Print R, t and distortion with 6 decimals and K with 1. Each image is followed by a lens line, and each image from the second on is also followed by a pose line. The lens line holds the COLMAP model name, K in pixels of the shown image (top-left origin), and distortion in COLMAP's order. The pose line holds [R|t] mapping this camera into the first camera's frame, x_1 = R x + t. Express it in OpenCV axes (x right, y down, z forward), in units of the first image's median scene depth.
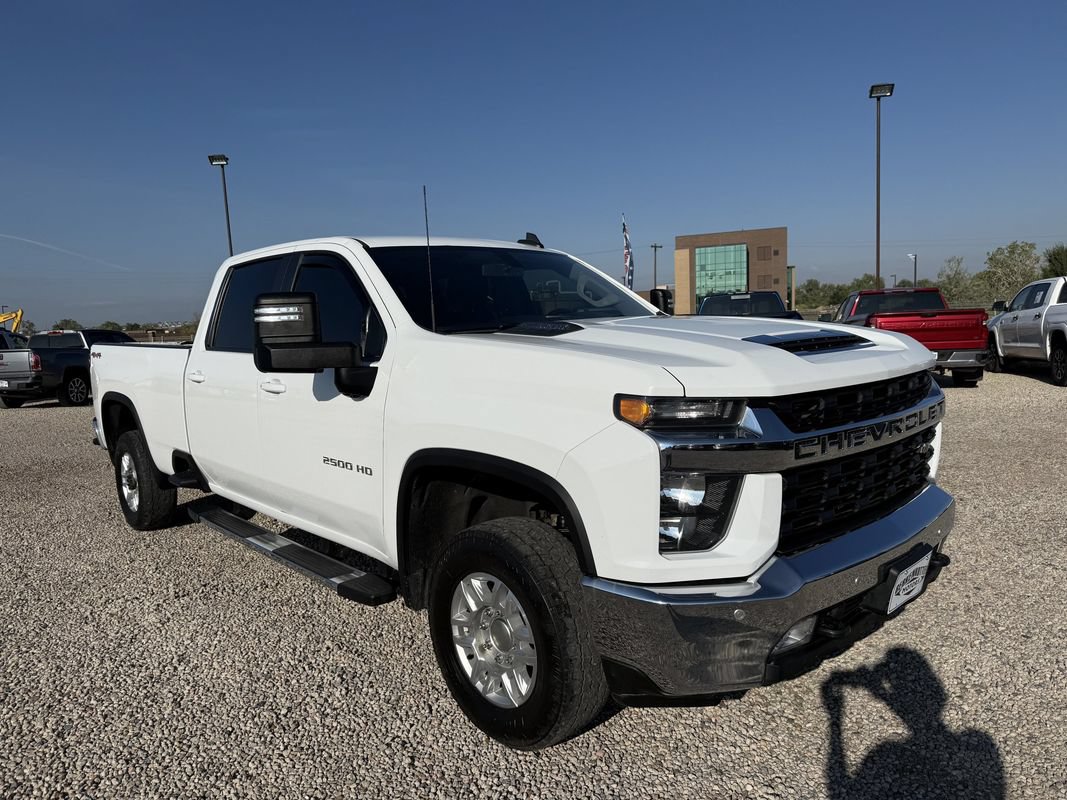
lens RADIAL K [[767.6, 0, 536.0], [0, 767.6, 395.6], [0, 0, 1]] dist [0.033018, -0.039593]
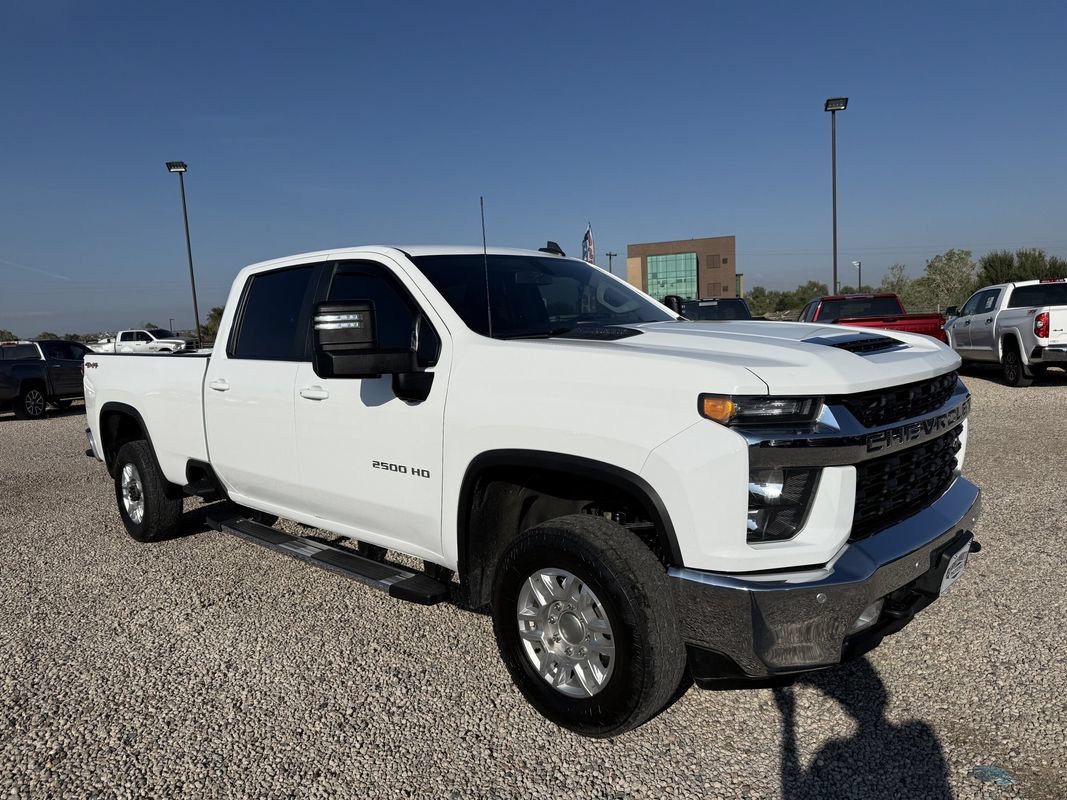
lens RADIAL K [[767.6, 0, 533.0], [0, 767.6, 395.3], [0, 0, 1]] dist [0.033018, -0.039593]
pose [[0.998097, -0.012043, 0.060483, -0.134780], [0.012675, 0.999869, -0.010078, 0.005738], [-0.060354, 0.010826, 0.998118, -0.032466]]
